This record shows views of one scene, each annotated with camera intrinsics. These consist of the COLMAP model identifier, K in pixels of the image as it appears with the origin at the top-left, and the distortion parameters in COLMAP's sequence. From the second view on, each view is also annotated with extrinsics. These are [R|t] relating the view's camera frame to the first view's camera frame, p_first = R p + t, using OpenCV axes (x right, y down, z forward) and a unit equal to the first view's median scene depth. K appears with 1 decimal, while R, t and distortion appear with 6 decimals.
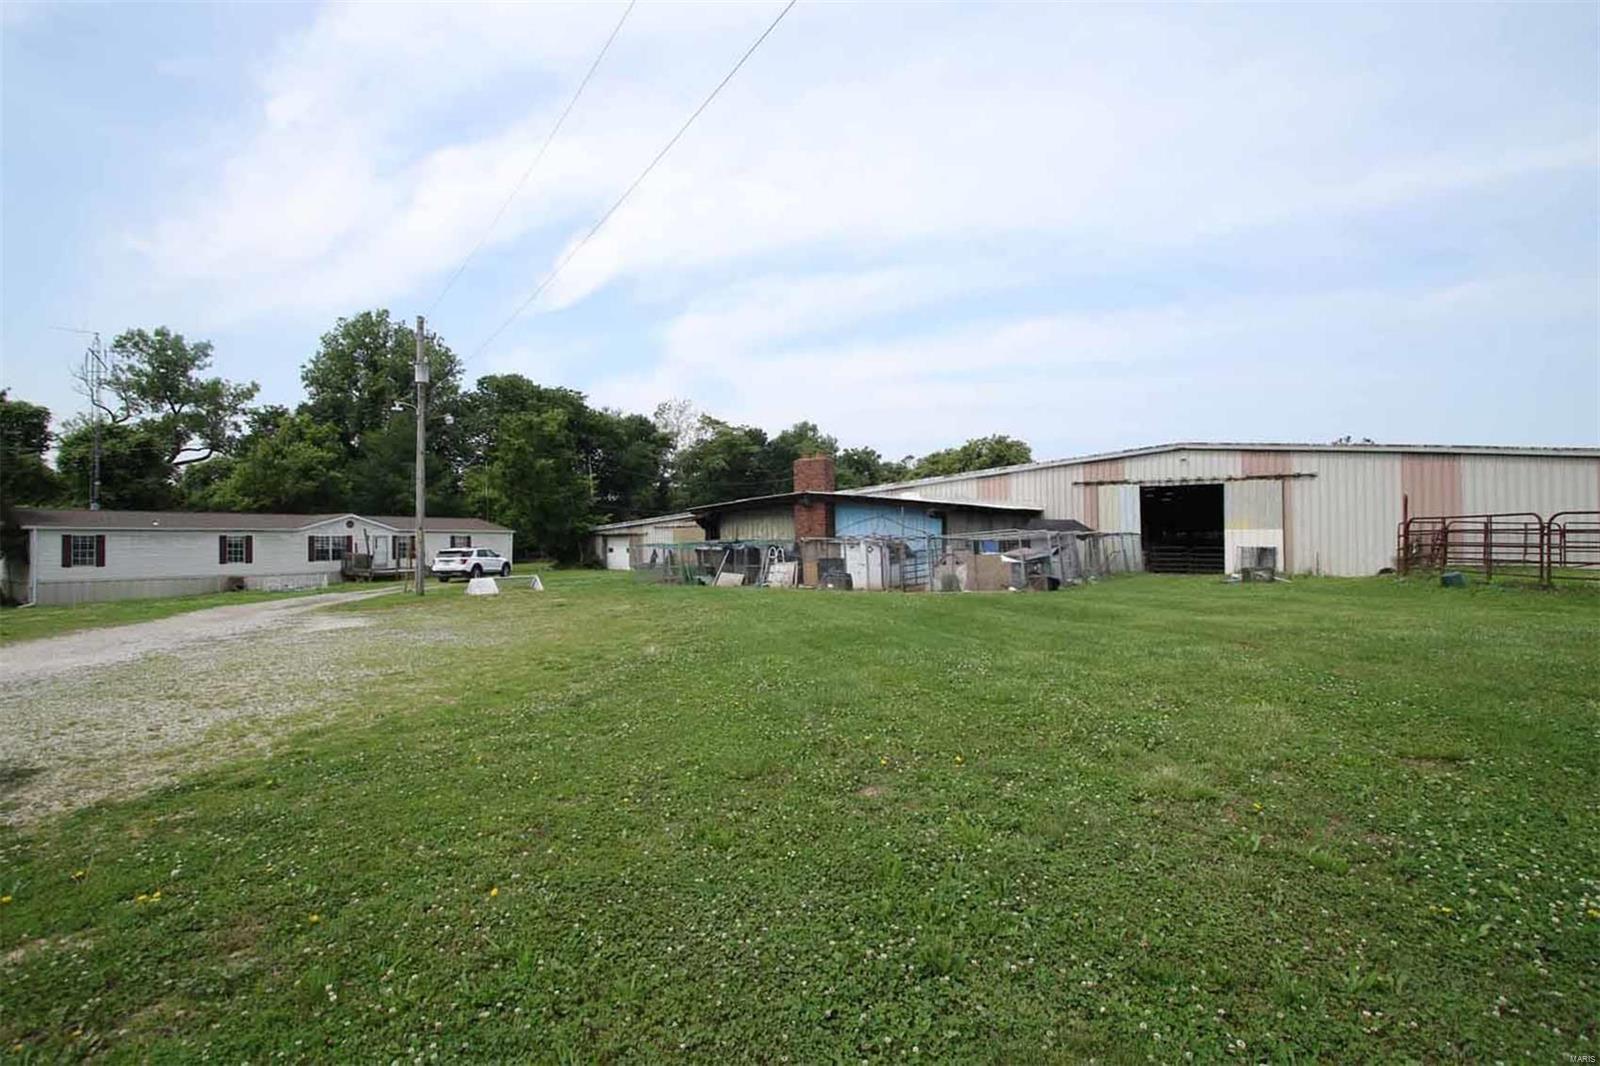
lens RADIAL K [[714.7, 0, 793.1], [0, 714.7, 536.3], [0, 0, 1]] dist [-0.001772, -0.000857]
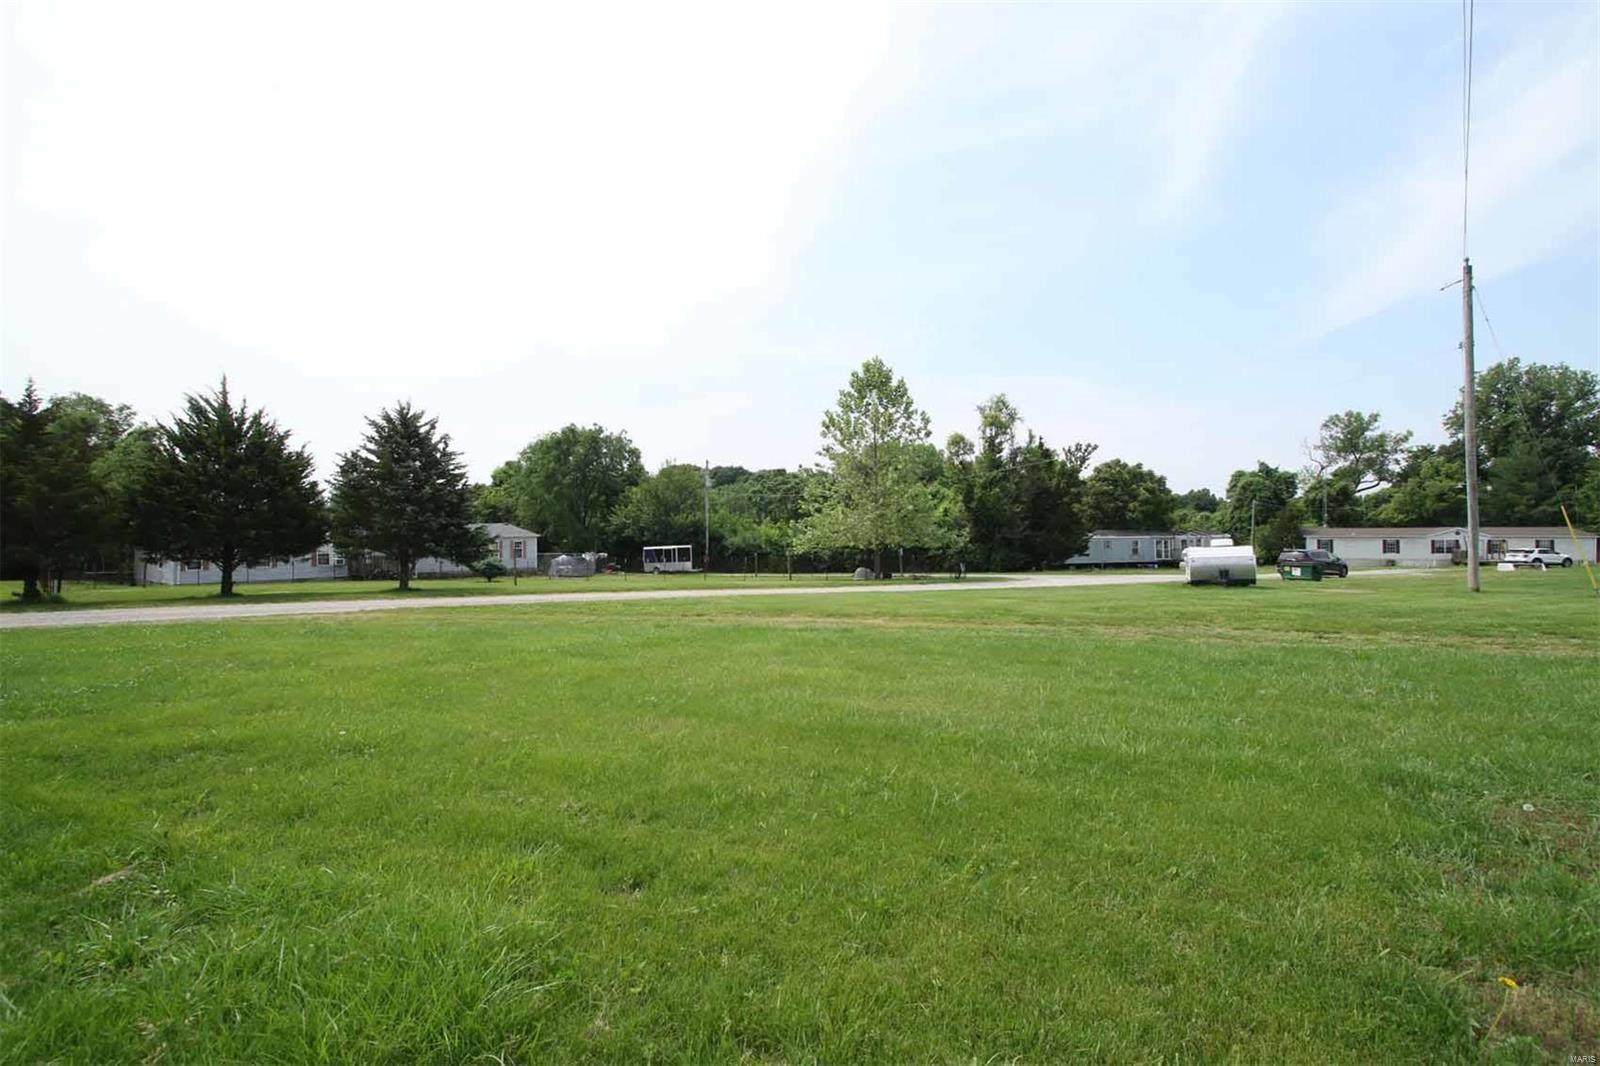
lens RADIAL K [[714.7, 0, 800.4], [0, 714.7, 528.9], [0, 0, 1]] dist [-0.001772, -0.000857]
pose [[0.201668, -0.005539, -0.979438, 0.492080], [0.001839, 0.999984, -0.005277, -0.013537], [0.979452, -0.000737, 0.201675, -0.597555]]
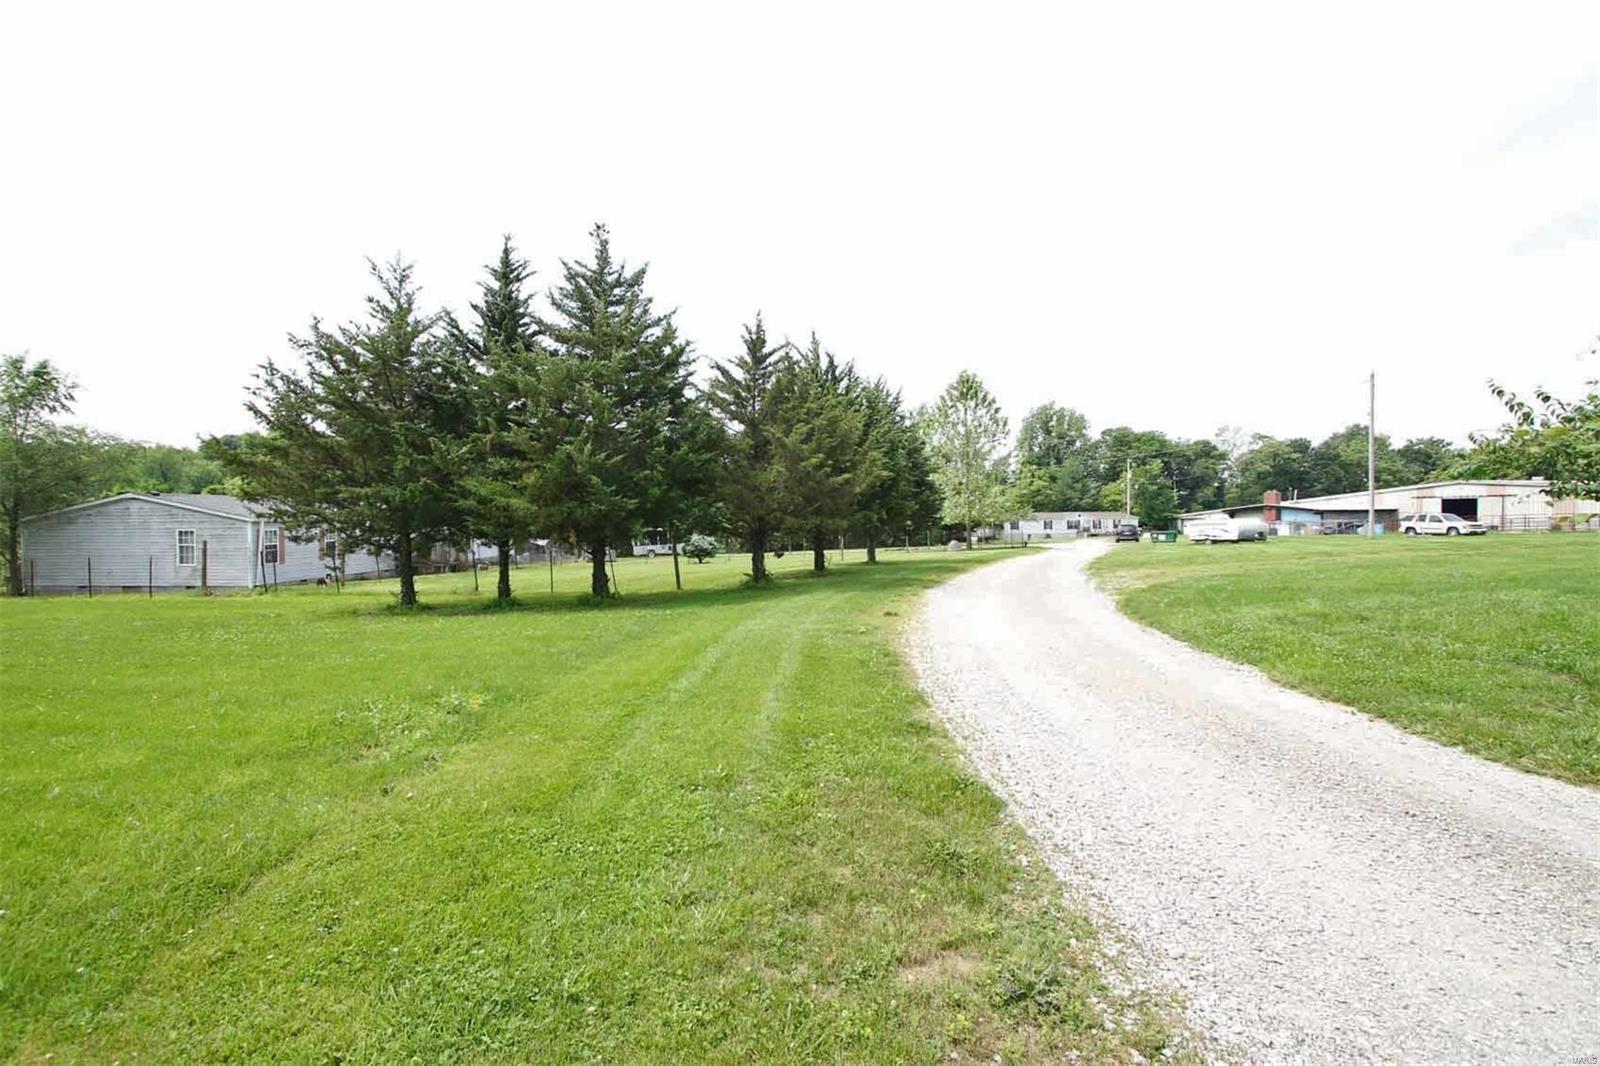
lens RADIAL K [[714.7, 0, 783.5], [0, 714.7, 532.1], [0, 0, 1]] dist [-0.001772, -0.000857]
pose [[0.732972, 0.009739, -0.680189, 0.253984], [0.006054, 0.999765, 0.020838, -0.011407], [0.680232, -0.019392, 0.732740, -1.114177]]
